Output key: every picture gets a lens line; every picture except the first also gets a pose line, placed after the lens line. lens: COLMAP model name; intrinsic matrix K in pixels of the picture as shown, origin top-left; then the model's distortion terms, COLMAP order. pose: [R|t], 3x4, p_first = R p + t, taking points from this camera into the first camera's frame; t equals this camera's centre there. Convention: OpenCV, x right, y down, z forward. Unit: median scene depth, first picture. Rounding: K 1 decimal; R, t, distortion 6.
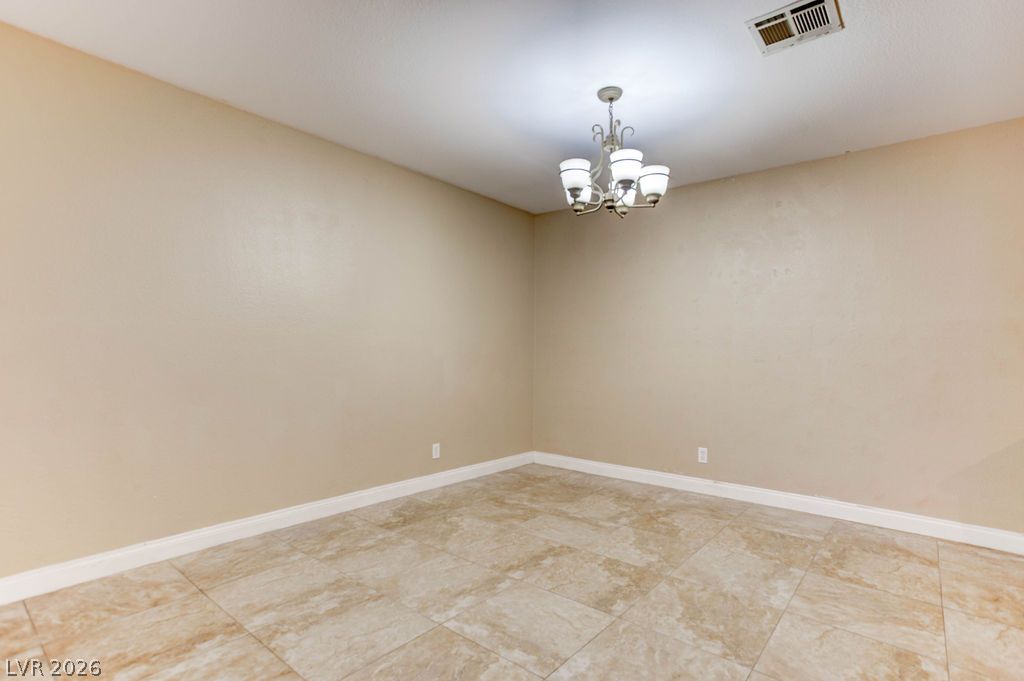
lens RADIAL K [[503.7, 0, 511.7], [0, 503.7, 319.2], [0, 0, 1]] dist [0.000566, 0.014300]
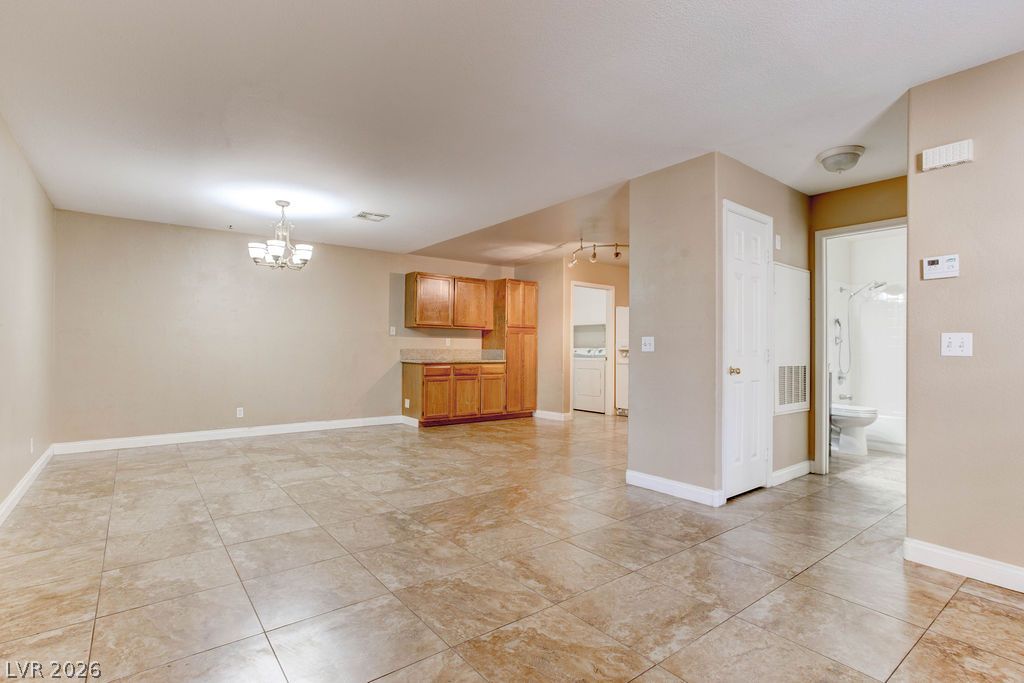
lens RADIAL K [[505.1, 0, 505.1], [0, 505.1, 345.1], [0, 0, 1]] dist [-0.060728, 0.040568]
pose [[0.228146, -0.005647, 0.973611, -0.906072], [-0.064287, 0.997714, 0.020851, -0.020472], [-0.971502, -0.067348, 0.227261, -0.123291]]
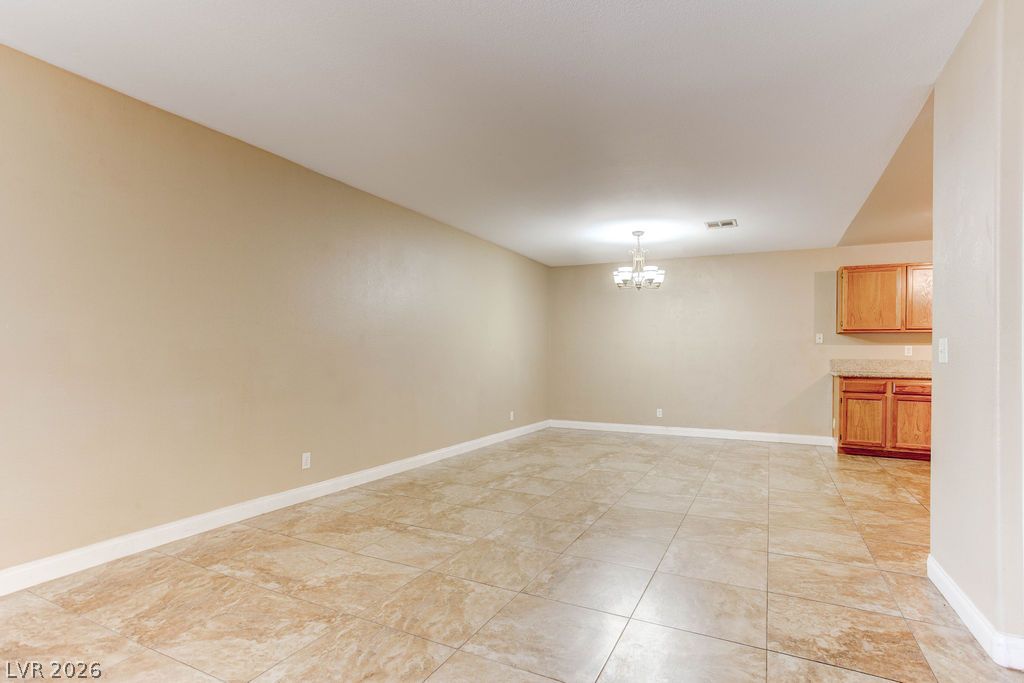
lens RADIAL K [[504.1, 0, 517.7], [0, 504.1, 353.4], [0, 0, 1]] dist [-0.057803, 0.041975]
pose [[0.975082, -0.006683, 0.221742, -0.503667], [-0.007029, 0.998114, 0.060988, -0.049203], [-0.221732, -0.061027, 0.973196, -0.623338]]
